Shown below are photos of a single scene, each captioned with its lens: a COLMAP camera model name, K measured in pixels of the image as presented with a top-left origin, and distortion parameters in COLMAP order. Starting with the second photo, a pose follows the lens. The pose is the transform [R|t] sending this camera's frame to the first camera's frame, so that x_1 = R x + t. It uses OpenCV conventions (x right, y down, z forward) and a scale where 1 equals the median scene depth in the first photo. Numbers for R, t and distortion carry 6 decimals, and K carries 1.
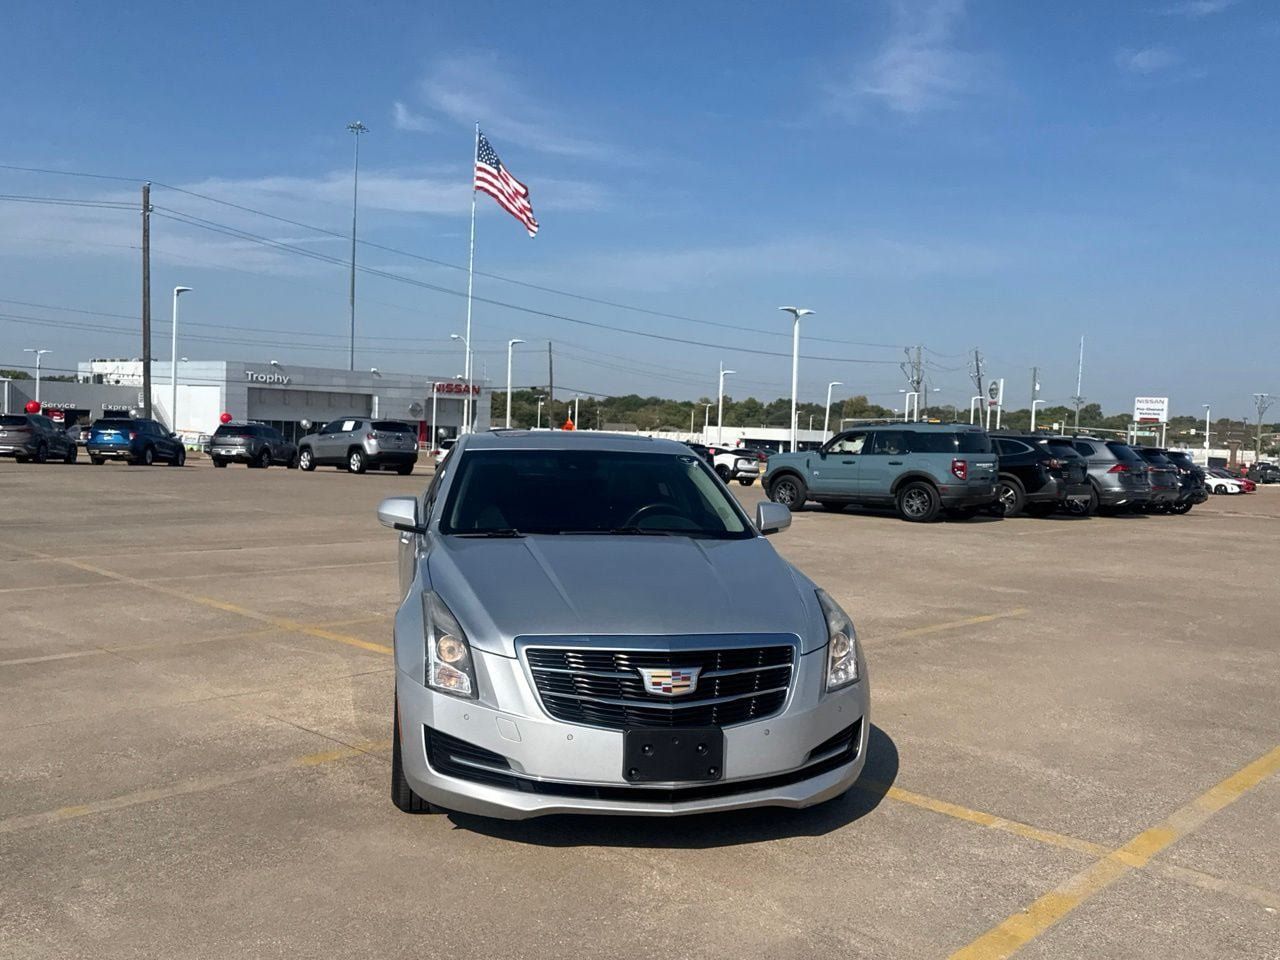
lens RADIAL K [[1099.1, 0, 636.0], [0, 1099.1, 487.0], [0, 0, 1]] dist [0.155159, -0.298972]
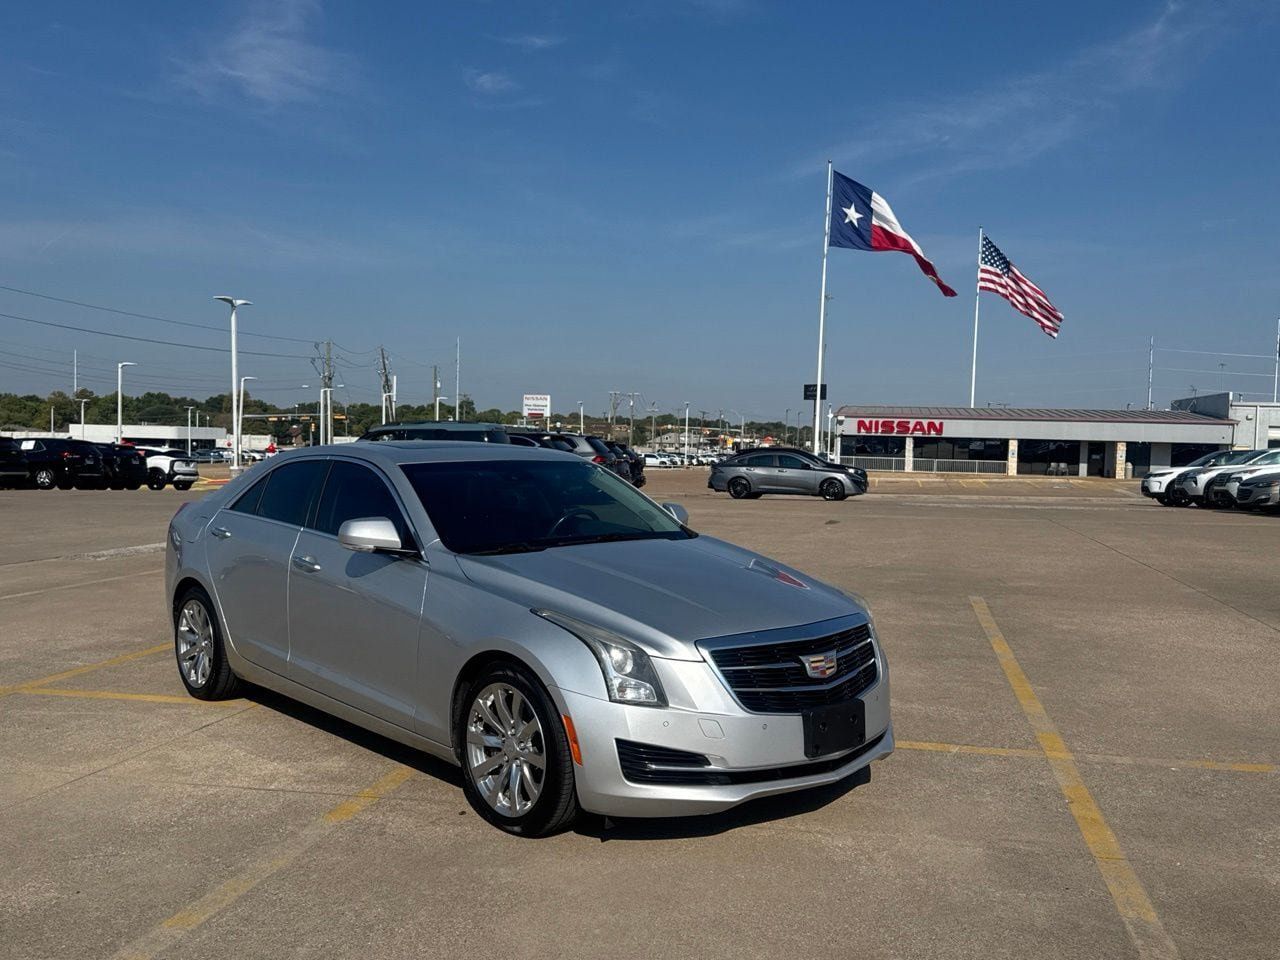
lens RADIAL K [[1099.1, 0, 652.2], [0, 1099.1, 479.7], [0, 0, 1]] dist [0.155159, -0.298972]
pose [[0.848088, -0.040692, 0.528291, -0.105516], [0.041848, 0.999076, 0.009775, -0.004641], [-0.528201, 0.013818, 0.849007, 0.019292]]
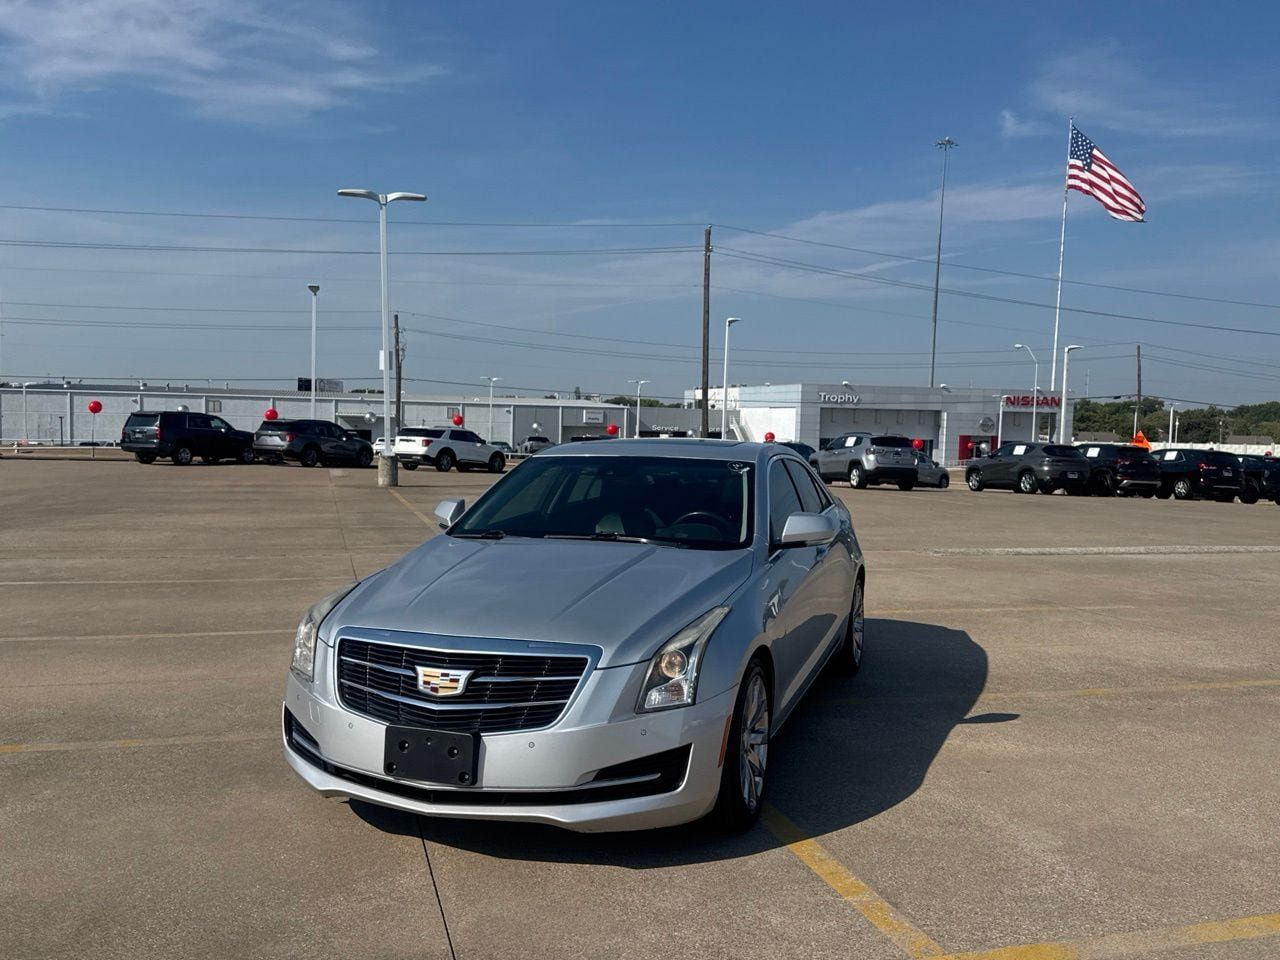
lens RADIAL K [[1099.1, 0, 635.4], [0, 1099.1, 487.4], [0, 0, 1]] dist [0.155159, -0.298972]
pose [[0.865049, 0.010007, -0.501587, 0.102562], [-0.017649, 0.999789, -0.010490, 0.001125], [0.501376, 0.017927, 0.865044, 0.032495]]
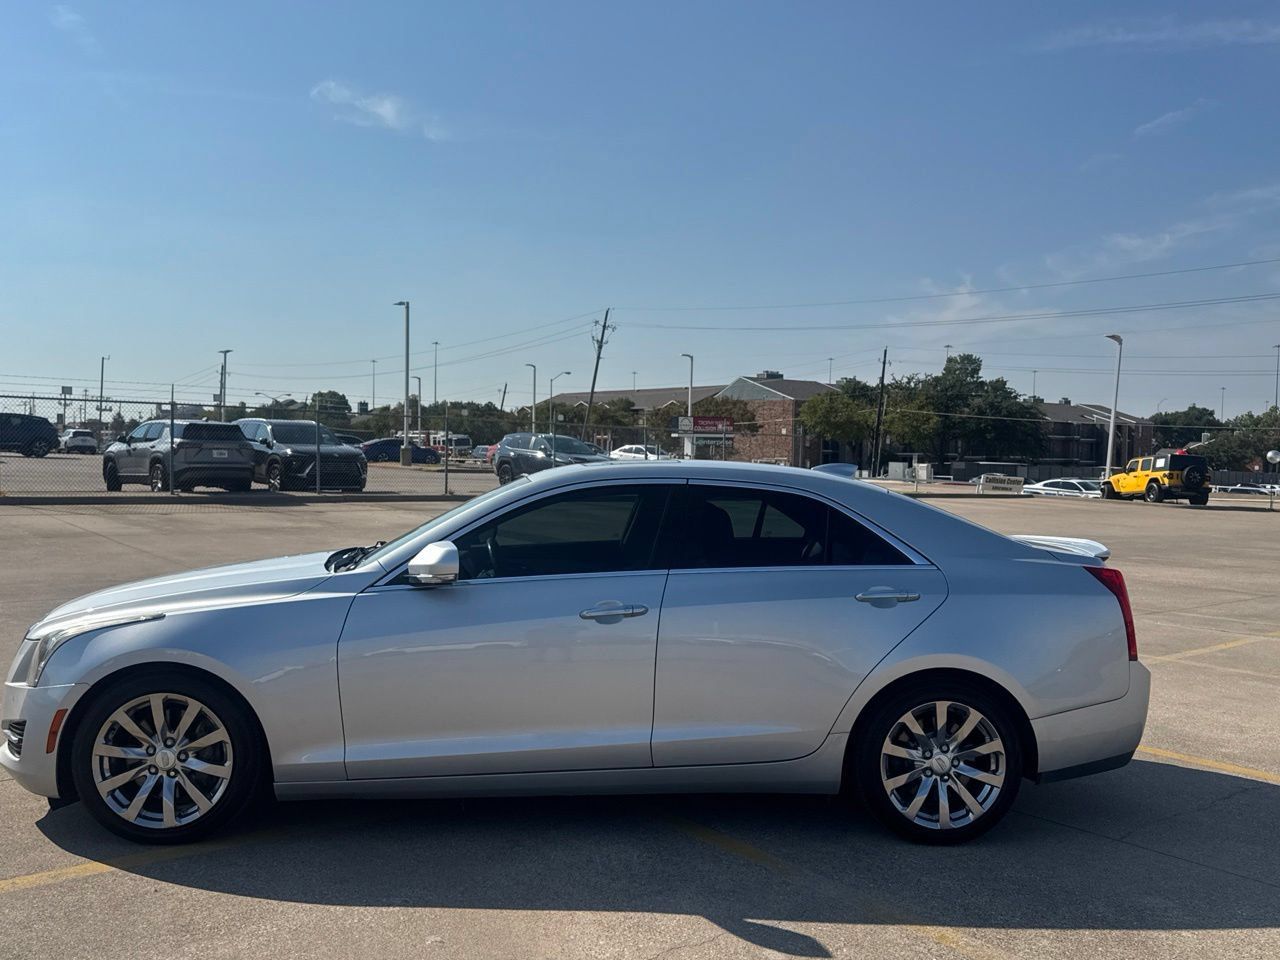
lens RADIAL K [[1099.1, 0, 644.8], [0, 1099.1, 490.5], [0, 0, 1]] dist [0.155159, -0.298972]
pose [[-0.115928, -0.004224, -0.993249, 0.188072], [-0.079929, 0.996788, 0.005090, -0.007767], [0.990036, 0.079979, -0.115893, 0.274060]]
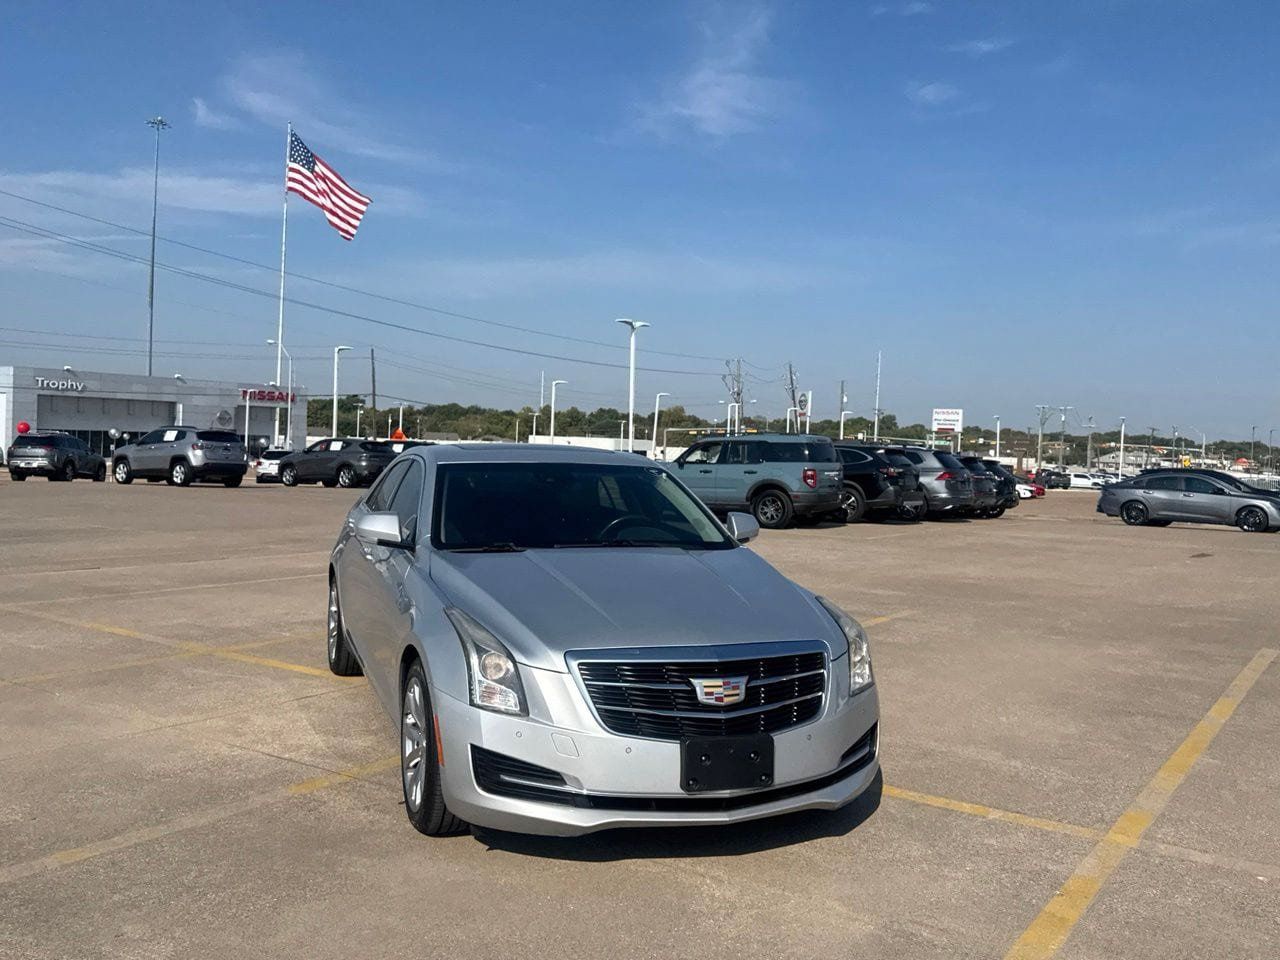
lens RADIAL K [[1099.1, 0, 634.9], [0, 1099.1, 469.7], [0, 0, 1]] dist [0.155159, -0.298972]
pose [[0.986763, -0.005494, 0.162078, -0.031655], [0.009365, 0.999689, -0.023131, -0.000791], [-0.161901, 0.024342, 0.986507, 0.000018]]
